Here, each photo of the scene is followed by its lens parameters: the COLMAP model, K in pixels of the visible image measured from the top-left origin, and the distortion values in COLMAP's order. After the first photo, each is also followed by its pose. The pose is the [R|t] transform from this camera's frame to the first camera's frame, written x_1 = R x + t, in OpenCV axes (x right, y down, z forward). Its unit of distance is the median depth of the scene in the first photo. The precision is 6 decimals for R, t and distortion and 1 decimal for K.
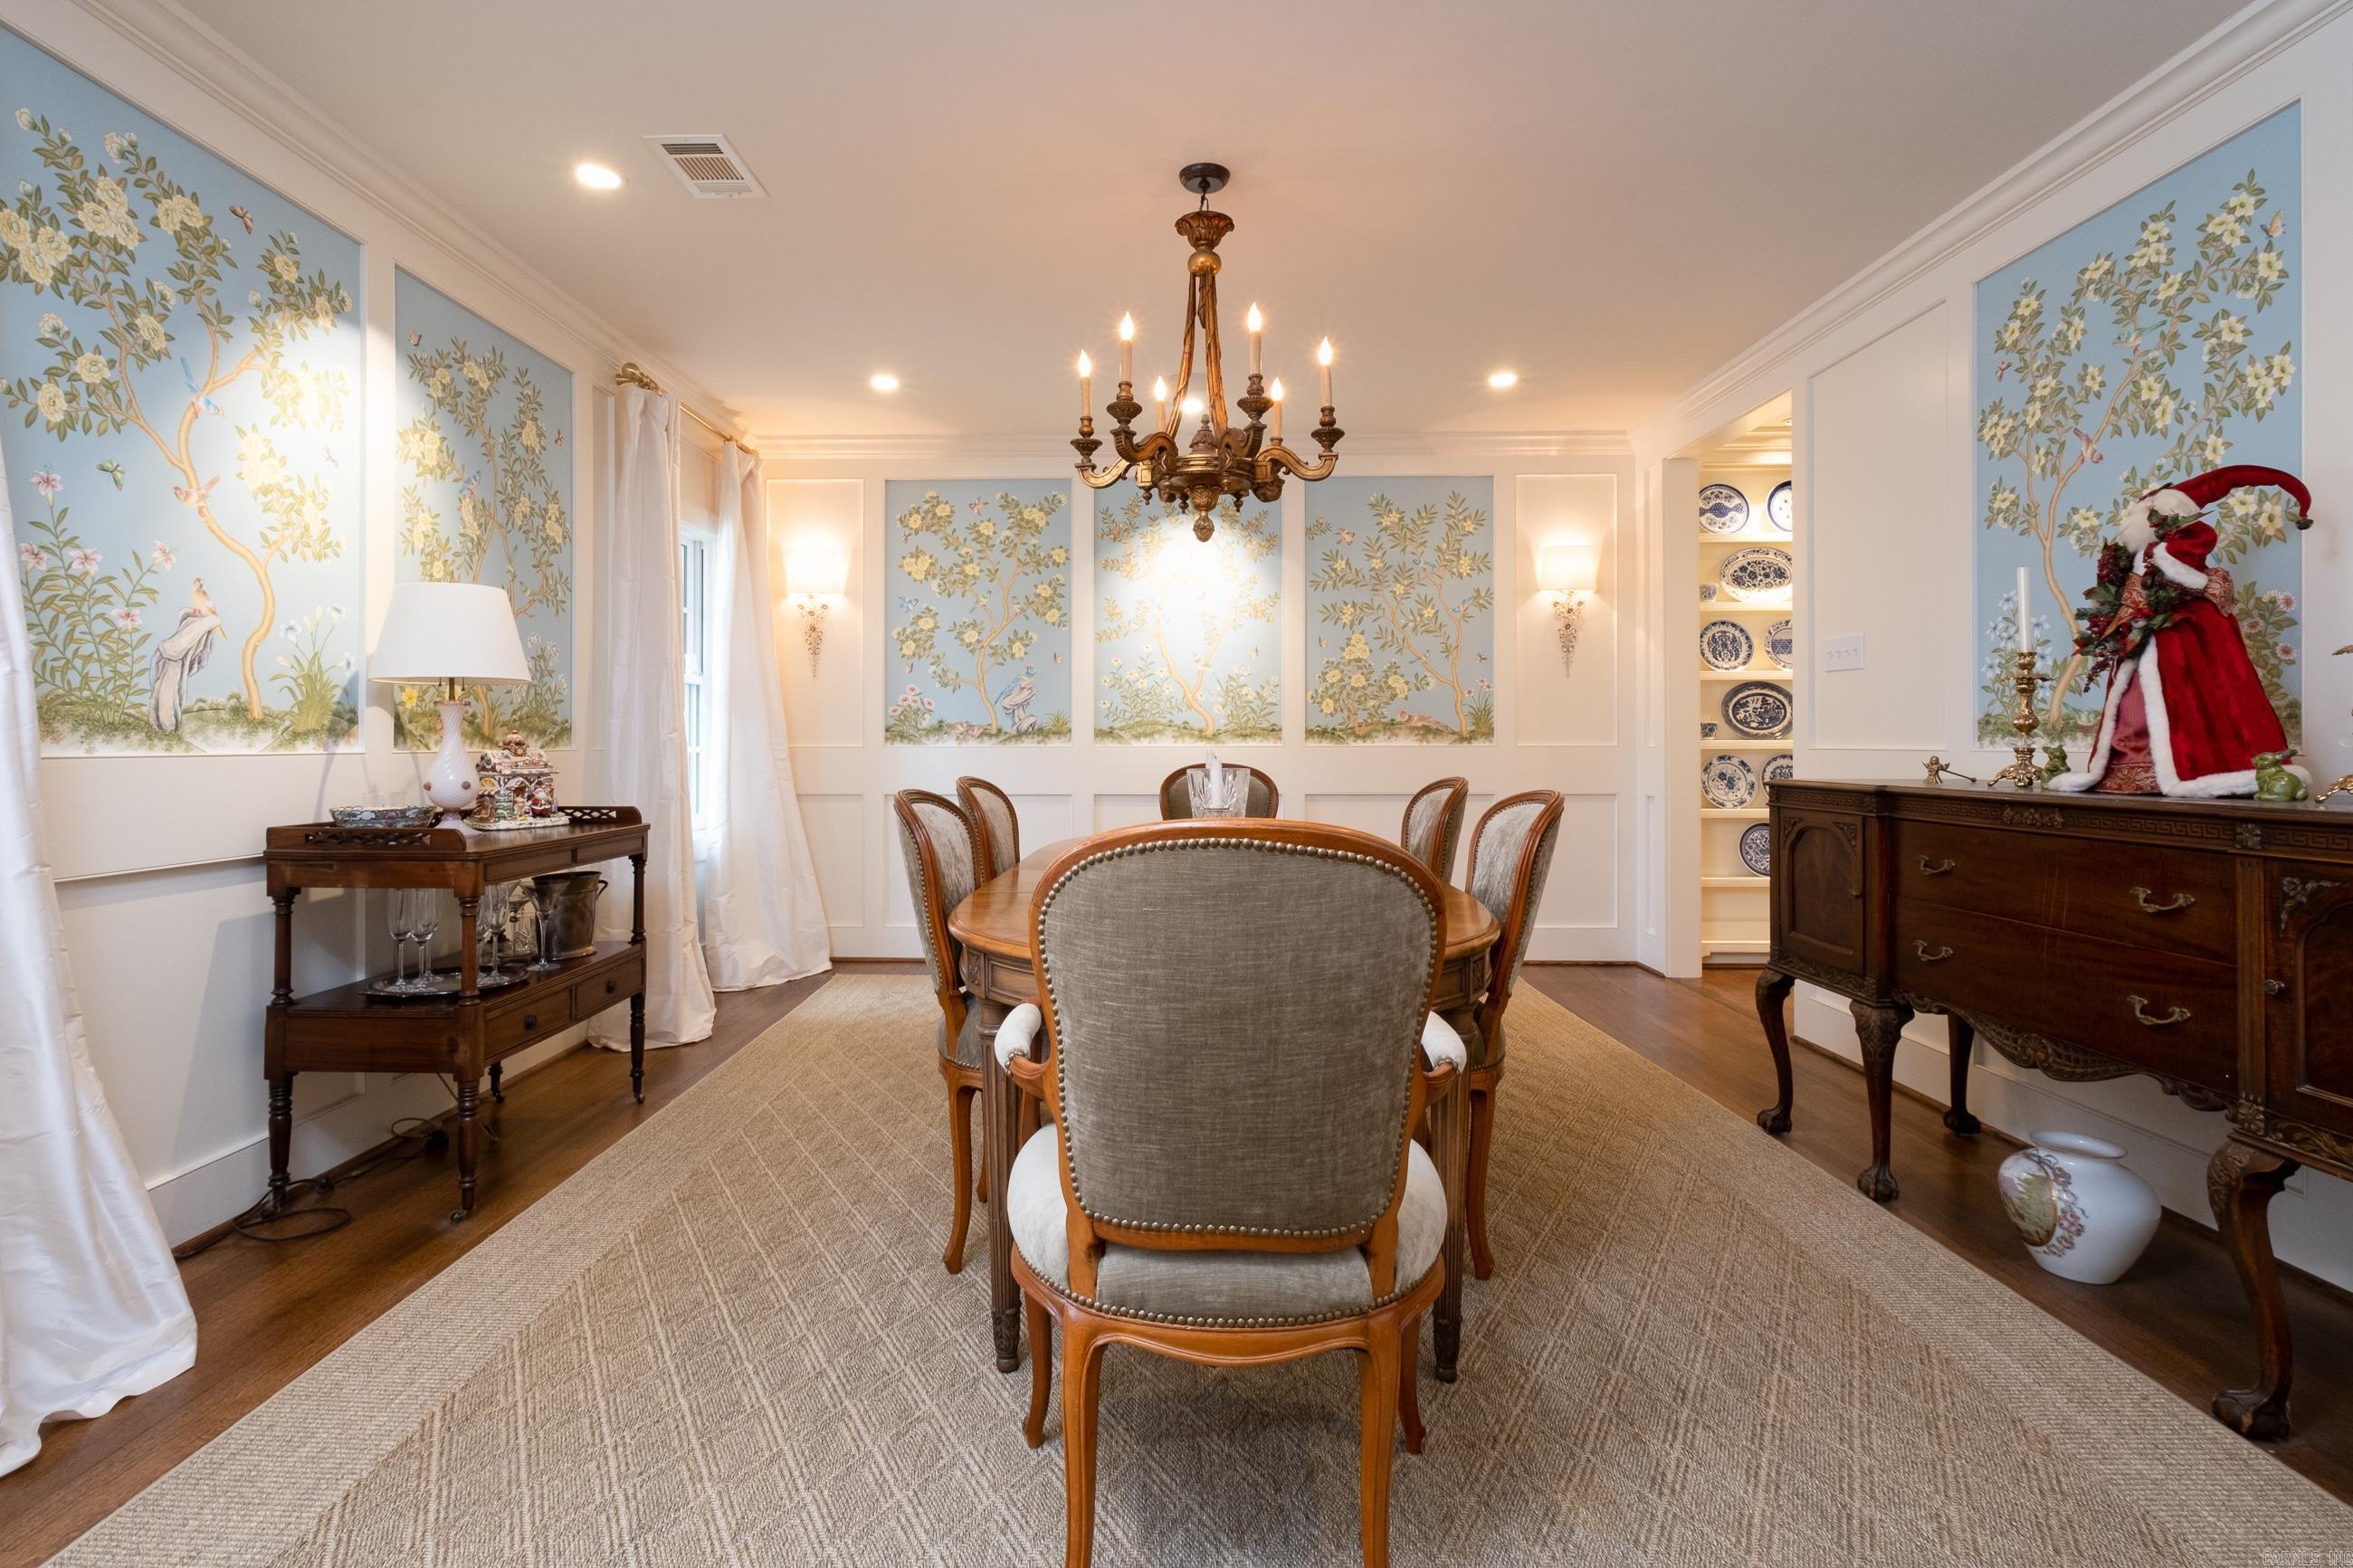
lens RADIAL K [[1136.6, 0, 1135.9], [0, 1136.6, 738.5], [0, 0, 1]] dist [-0.000975, 0.000737]
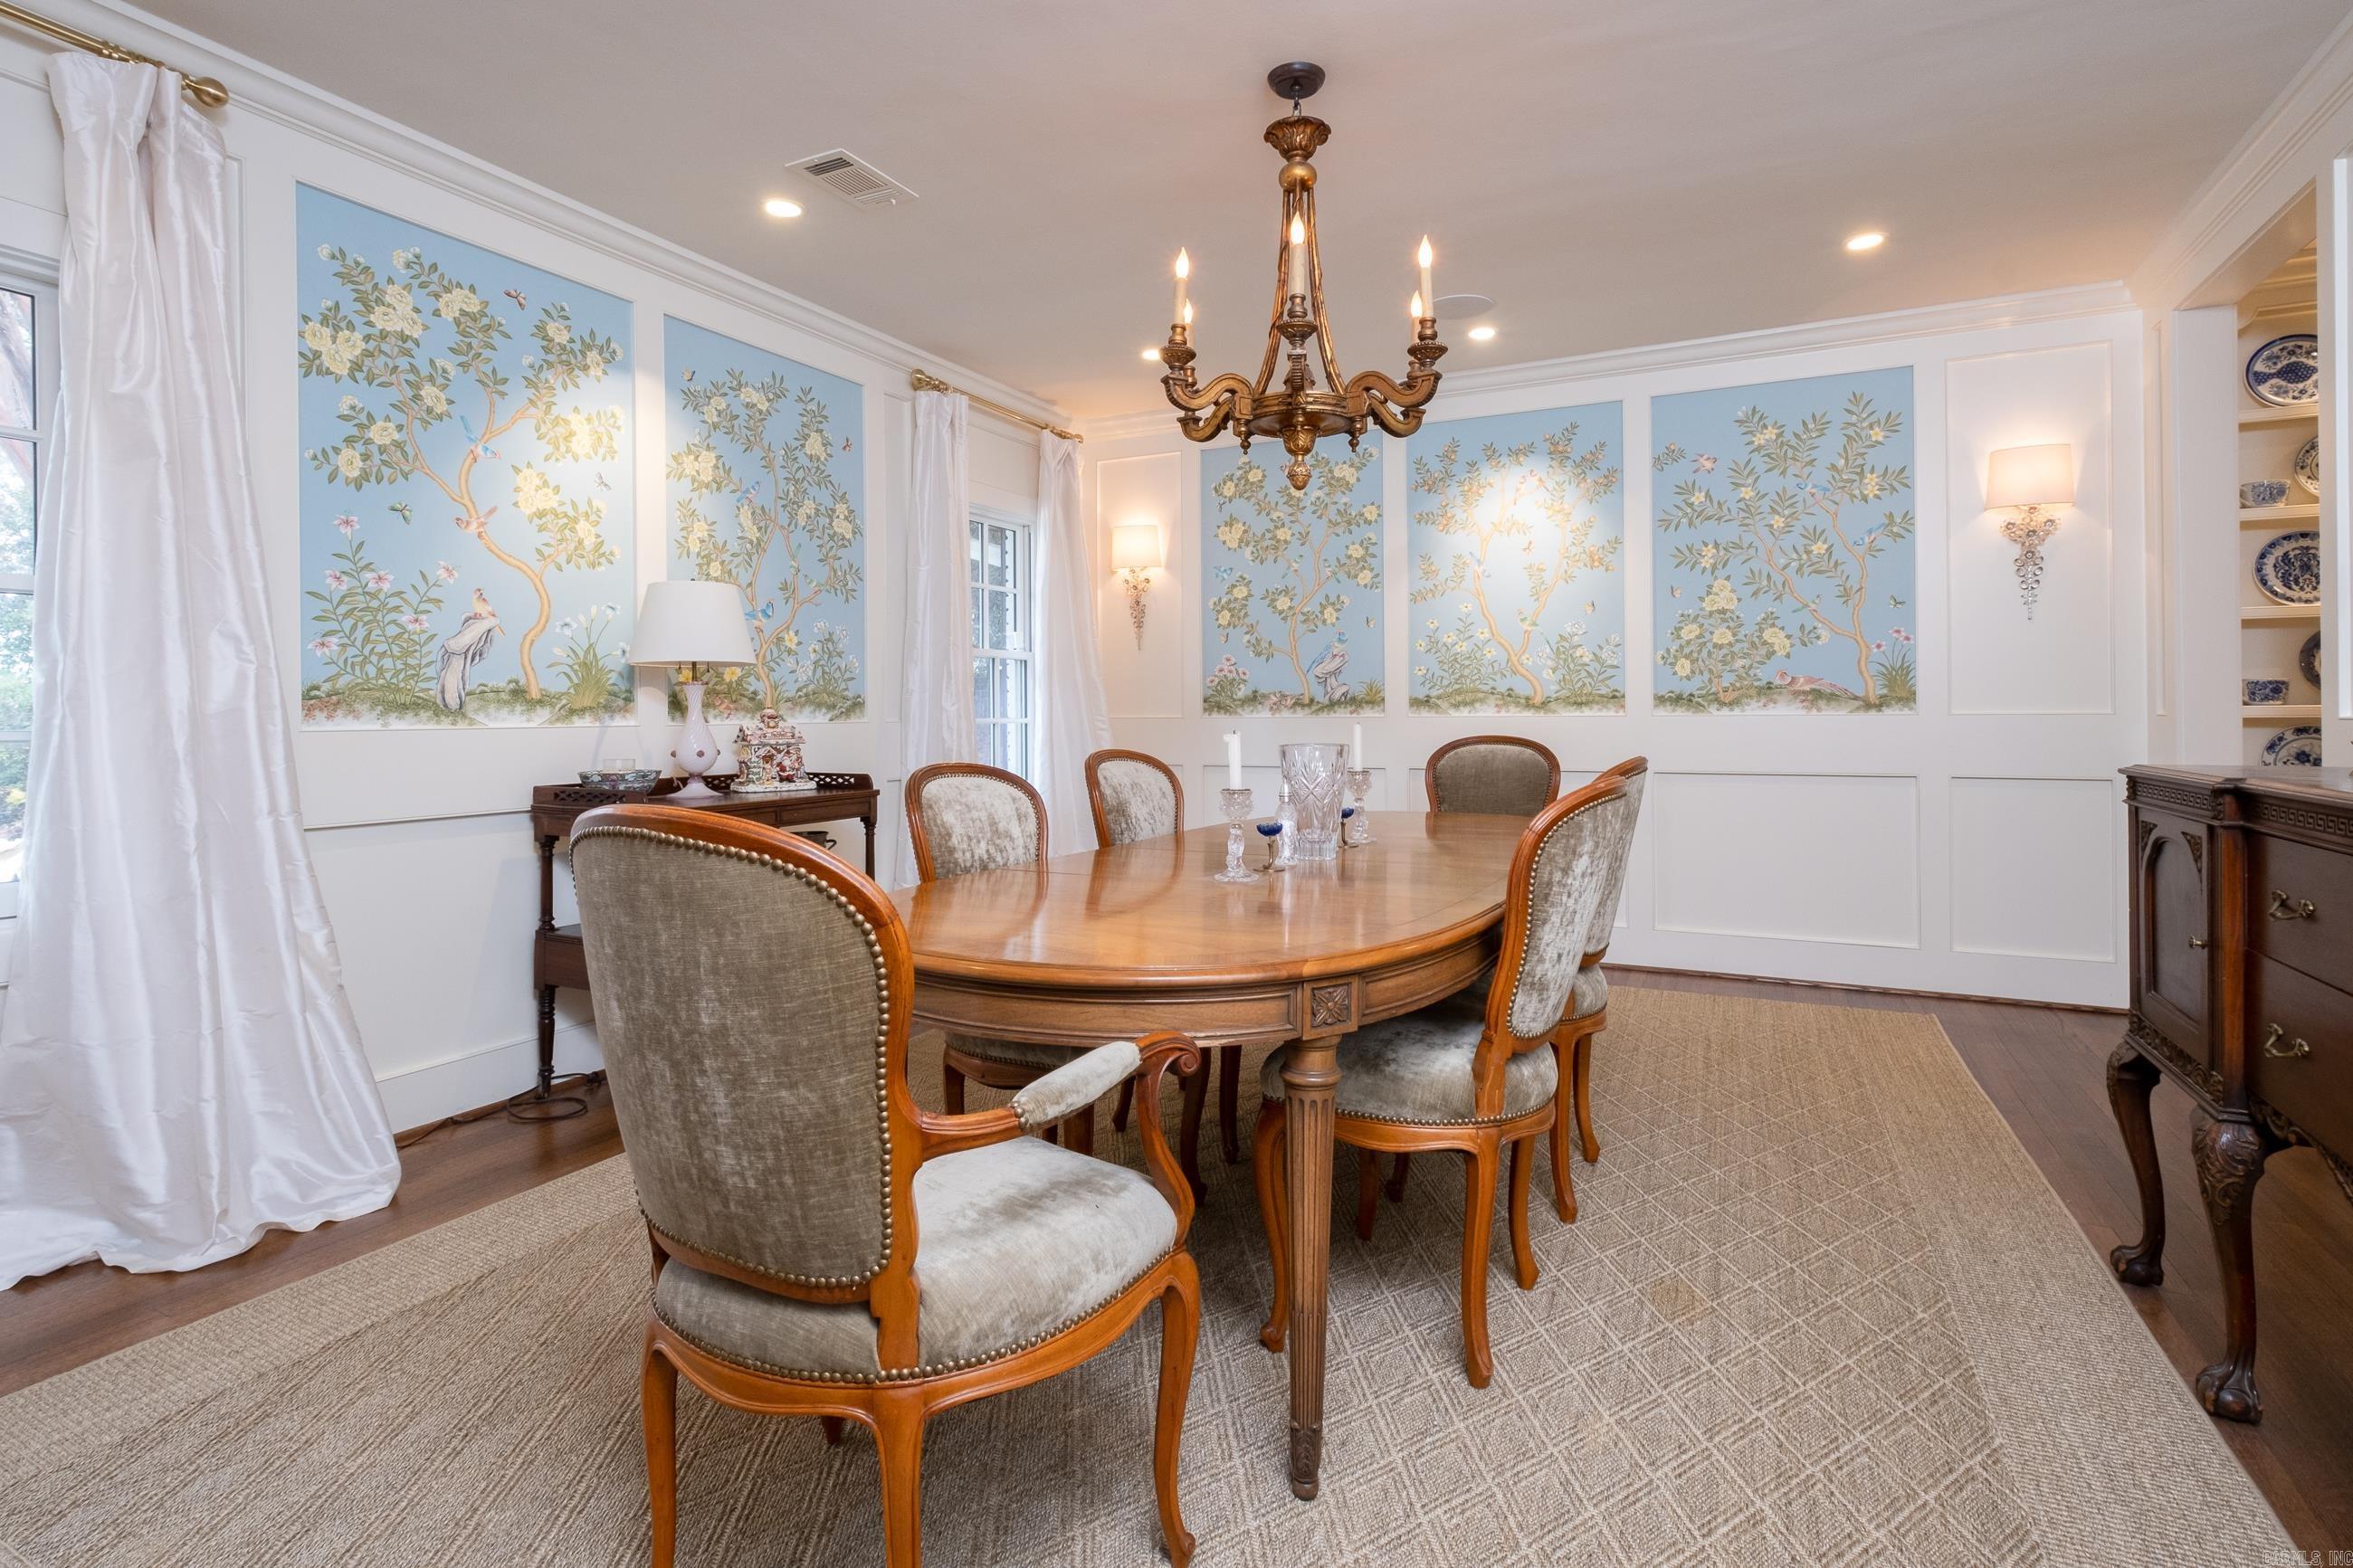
lens RADIAL K [[1151.7, 0, 1178.4], [0, 1151.7, 710.6], [0, 0, 1]] dist [0.001139, -0.000143]
pose [[0.906175, -0.005036, -0.422873, 0.322208], [0.006550, 0.999976, 0.002129, -0.001970], [0.422852, -0.004699, 0.906186, 0.124784]]
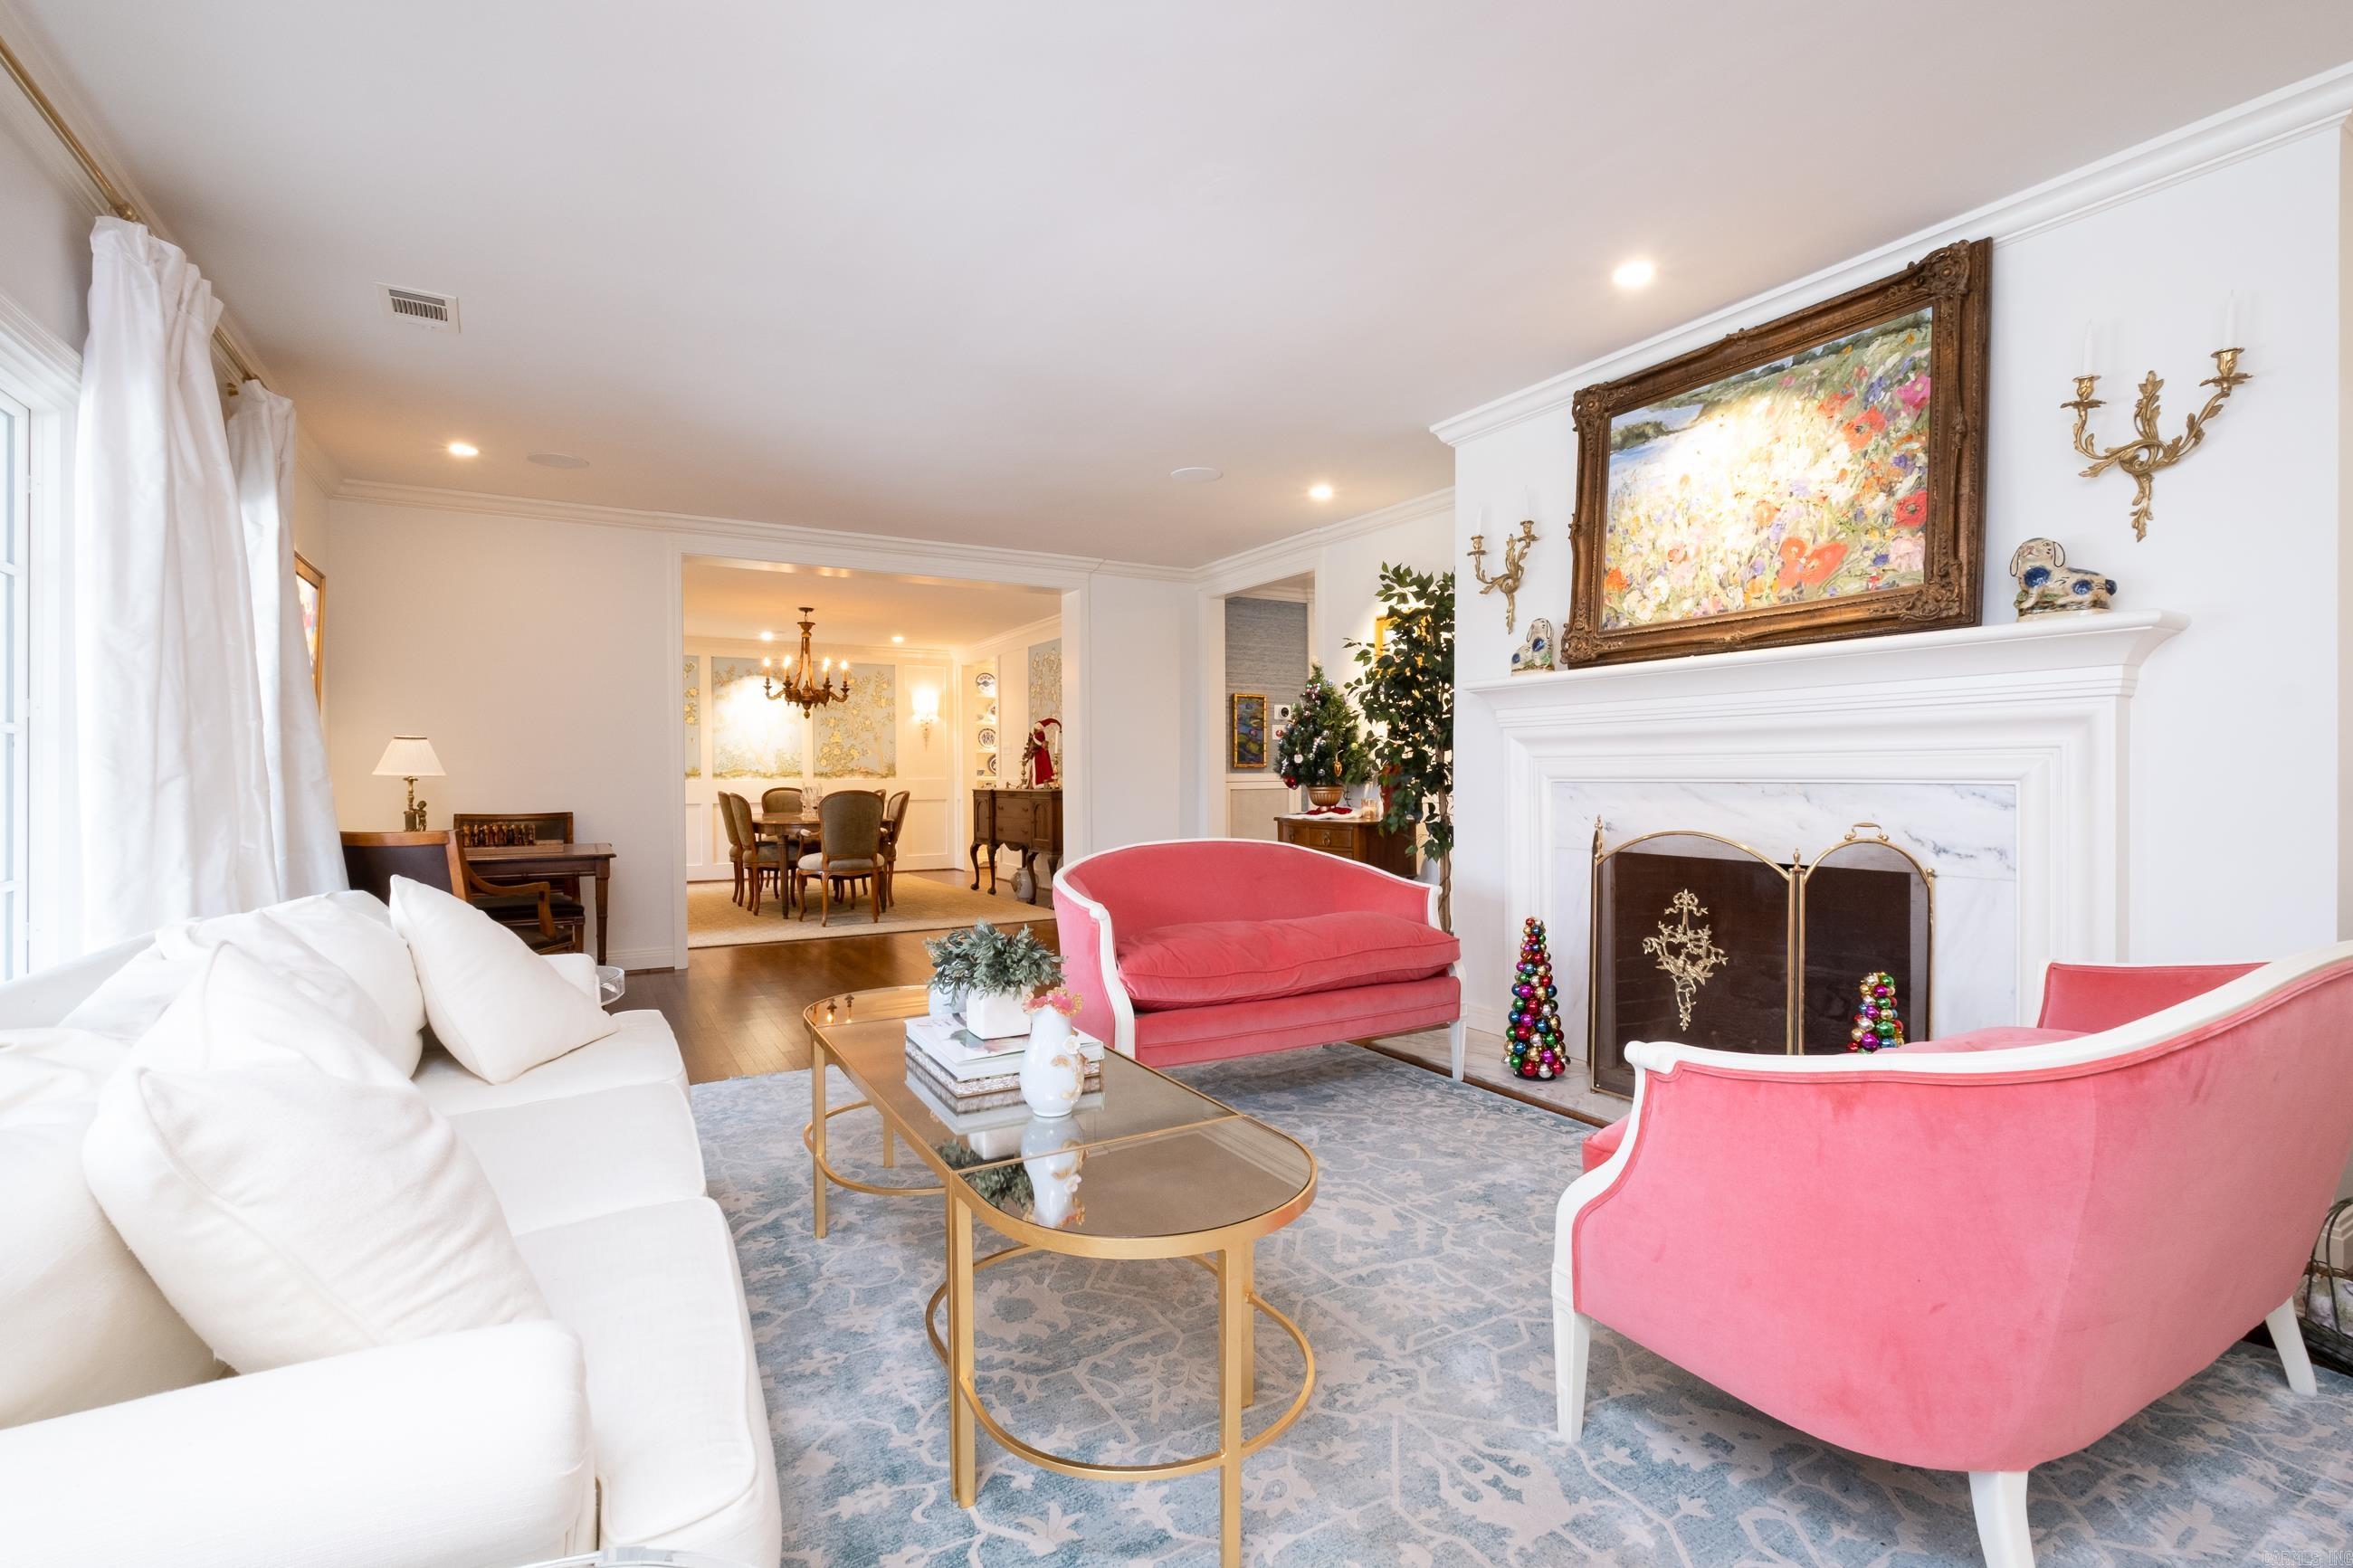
lens RADIAL K [[1070.1, 0, 1174.9], [0, 1070.1, 763.8], [0, 0, 1]] dist [-0.001095, 0.000272]
pose [[0.853081, 0.000587, 0.521778, -0.587853], [0.003189, 0.999975, -0.006339, -0.017948], [-0.521768, 0.007072, 0.853058, -2.011102]]
